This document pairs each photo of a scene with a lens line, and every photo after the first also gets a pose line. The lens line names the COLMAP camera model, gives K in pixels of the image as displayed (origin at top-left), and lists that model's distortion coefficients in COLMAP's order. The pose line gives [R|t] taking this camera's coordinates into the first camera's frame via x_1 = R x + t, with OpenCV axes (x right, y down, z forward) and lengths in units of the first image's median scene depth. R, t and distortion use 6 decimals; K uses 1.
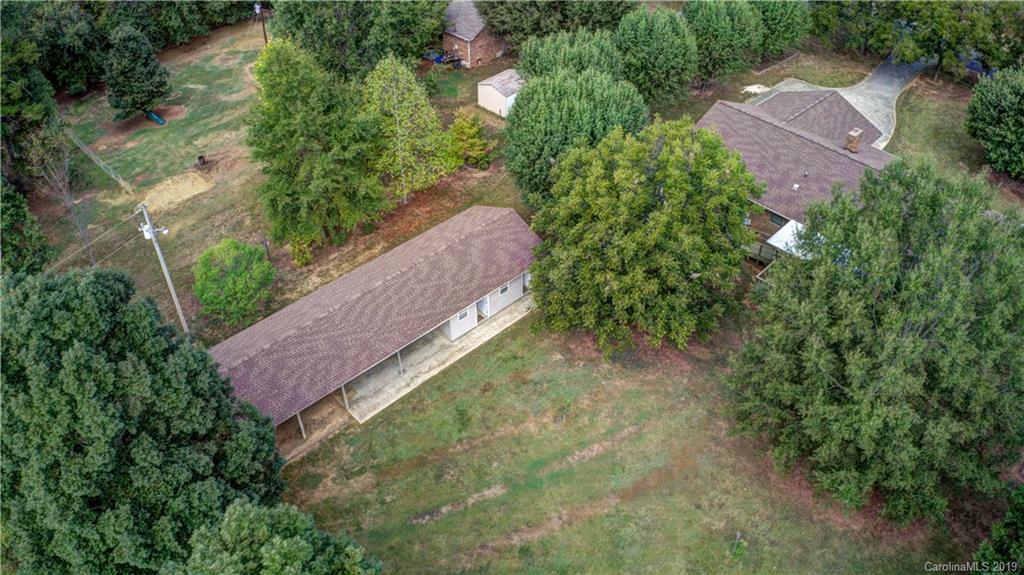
lens RADIAL K [[798.4, 0, 509.2], [0, 798.4, 281.4], [0, 0, 1]] dist [-0.195650, 0.016519]
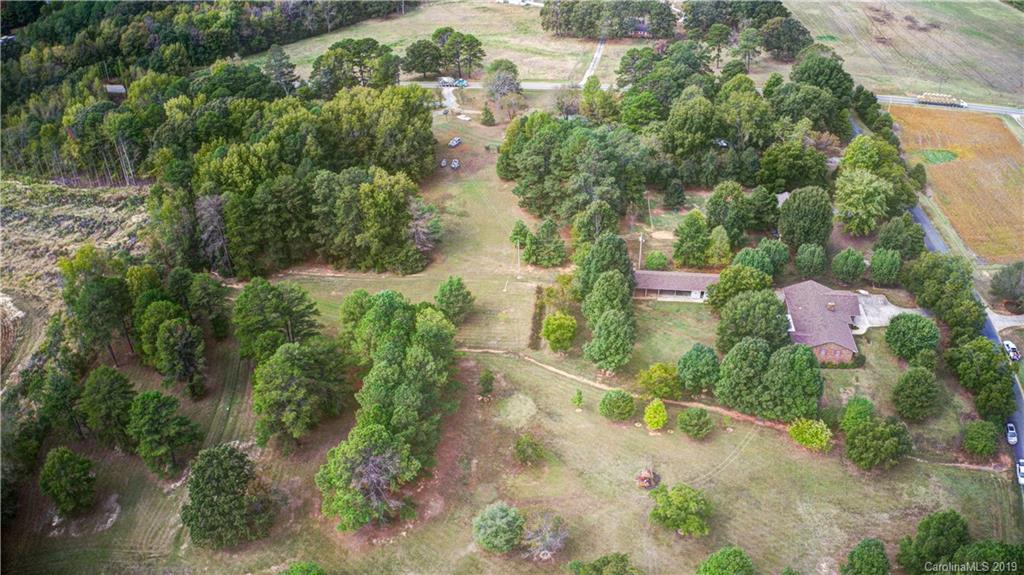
lens RADIAL K [[798.4, 0, 512.4], [0, 798.4, 291.2], [0, 0, 1]] dist [-0.195650, 0.016519]
pose [[0.655691, 0.430095, -0.620554, 1.921266], [-0.483111, 0.870612, 0.092941, 0.120441], [0.580236, 0.238856, 0.778636, -2.772540]]
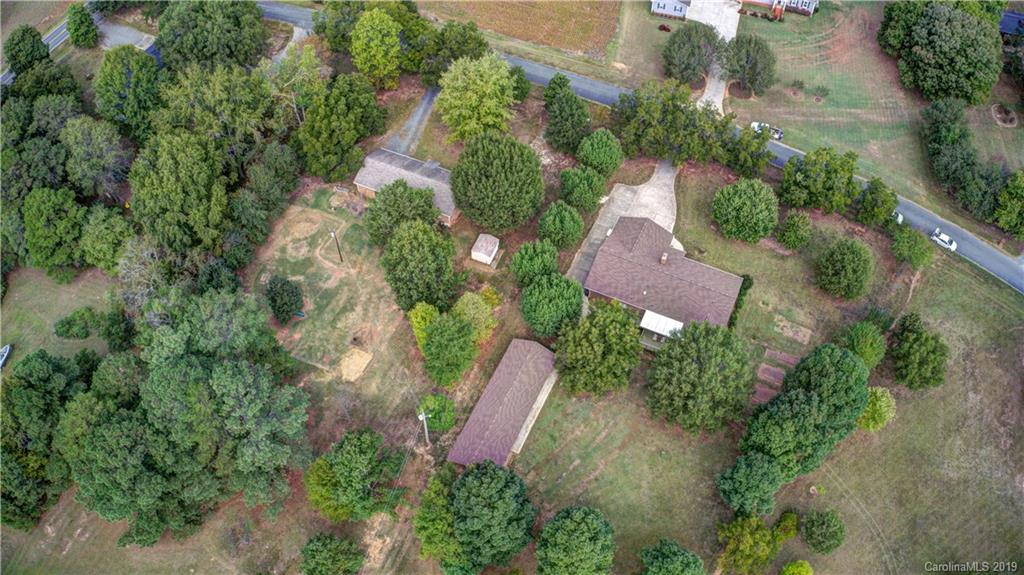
lens RADIAL K [[798.4, 0, 512.7], [0, 798.4, 286.9], [0, 0, 1]] dist [-0.195650, 0.016519]
pose [[0.932515, -0.289994, 0.215220, -0.619615], [0.229628, 0.936109, 0.266402, -1.056735], [-0.278725, -0.199003, 0.939527, -1.373270]]
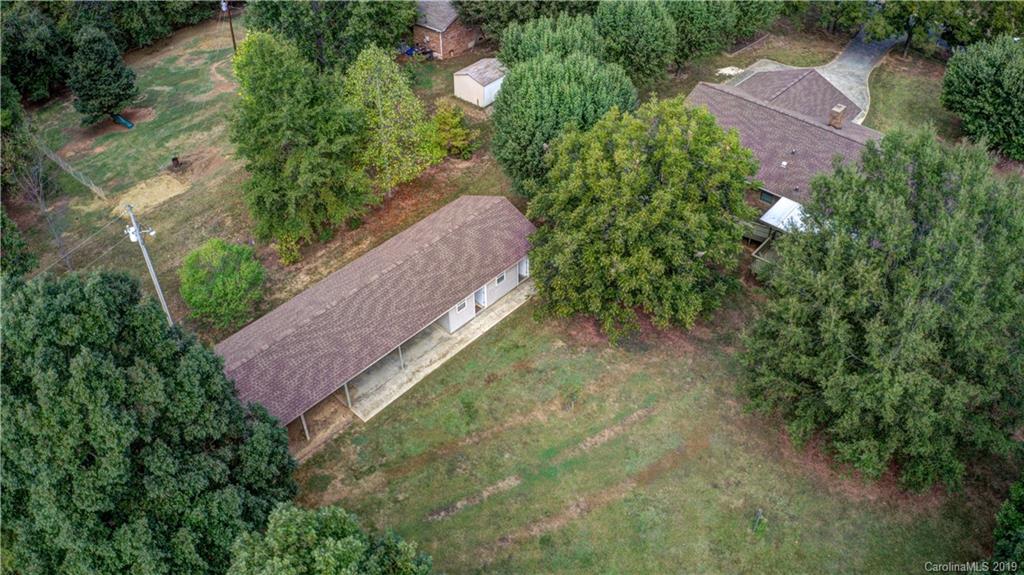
lens RADIAL K [[798.4, 0, 509.9], [0, 798.4, 281.4], [0, 0, 1]] dist [-0.195650, 0.016519]
pose [[0.997493, -0.045145, 0.054500, -0.056295], [0.044950, 0.998978, 0.004791, 0.010954], [-0.054660, -0.002330, 0.998502, 0.019600]]
